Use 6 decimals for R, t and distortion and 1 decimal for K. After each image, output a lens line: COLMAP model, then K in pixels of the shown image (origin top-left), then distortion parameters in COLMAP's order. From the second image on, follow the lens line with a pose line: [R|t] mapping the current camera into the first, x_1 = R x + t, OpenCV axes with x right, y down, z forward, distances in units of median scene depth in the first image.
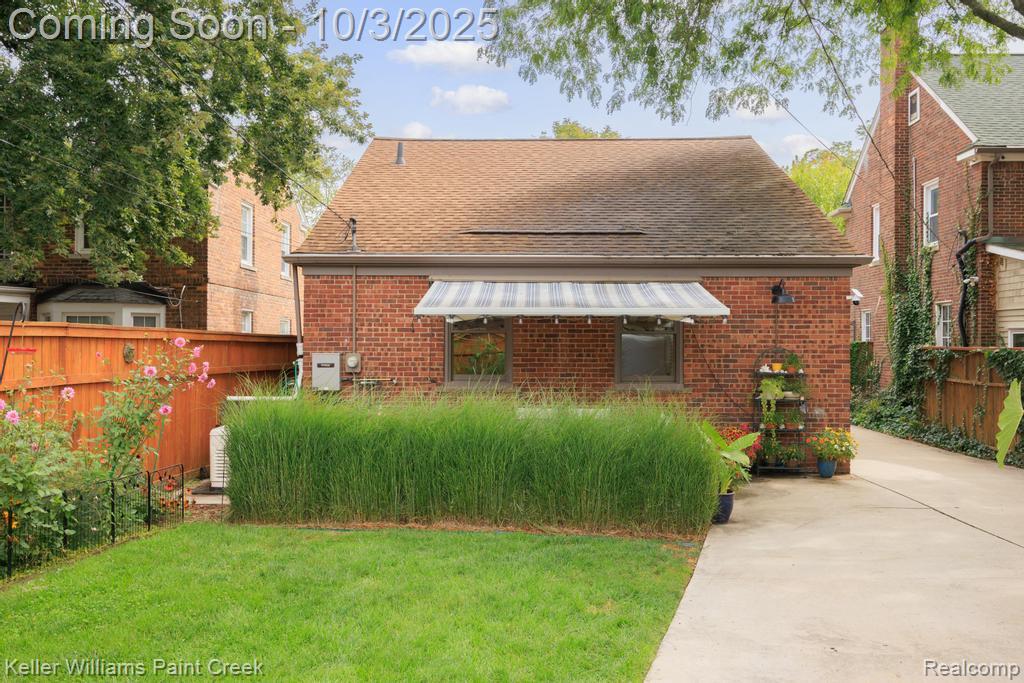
lens RADIAL K [[854.7, 0, 513.0], [0, 854.7, 339.7], [0, 0, 1]] dist [0.000624, -0.009612]
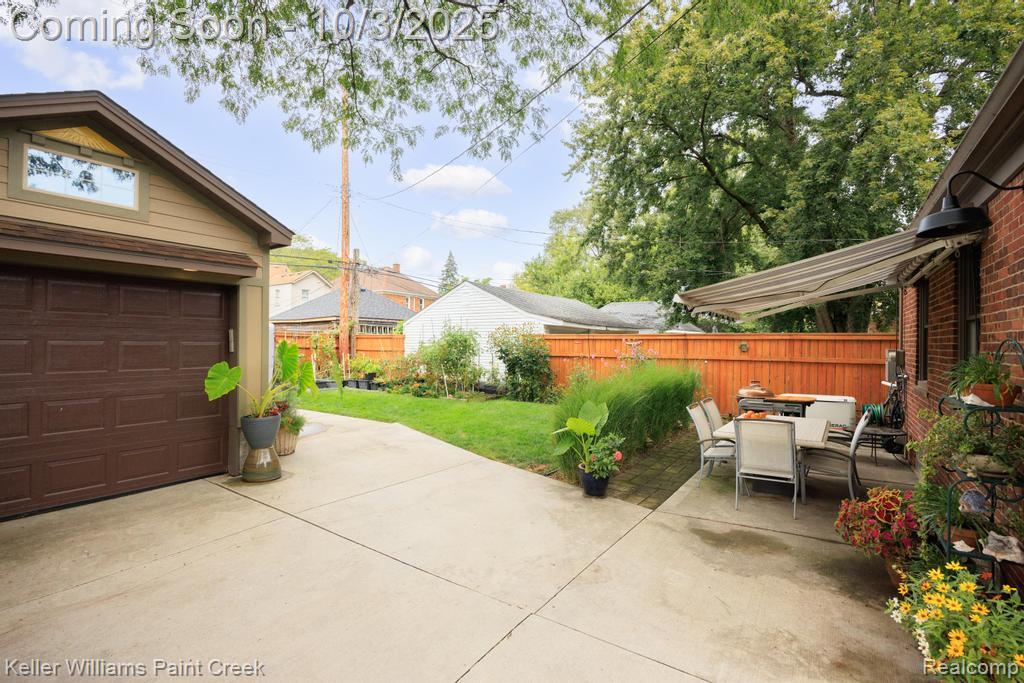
lens RADIAL K [[471.6, 0, 511.7], [0, 471.6, 344.6], [0, 0, 1]] dist [-0.015838, 0.000579]
pose [[-0.555275, -0.004577, -0.831655, 0.605672], [-0.003141, 0.999989, -0.003406, 0.013081], [0.831661, 0.000721, -0.555283, 0.926232]]
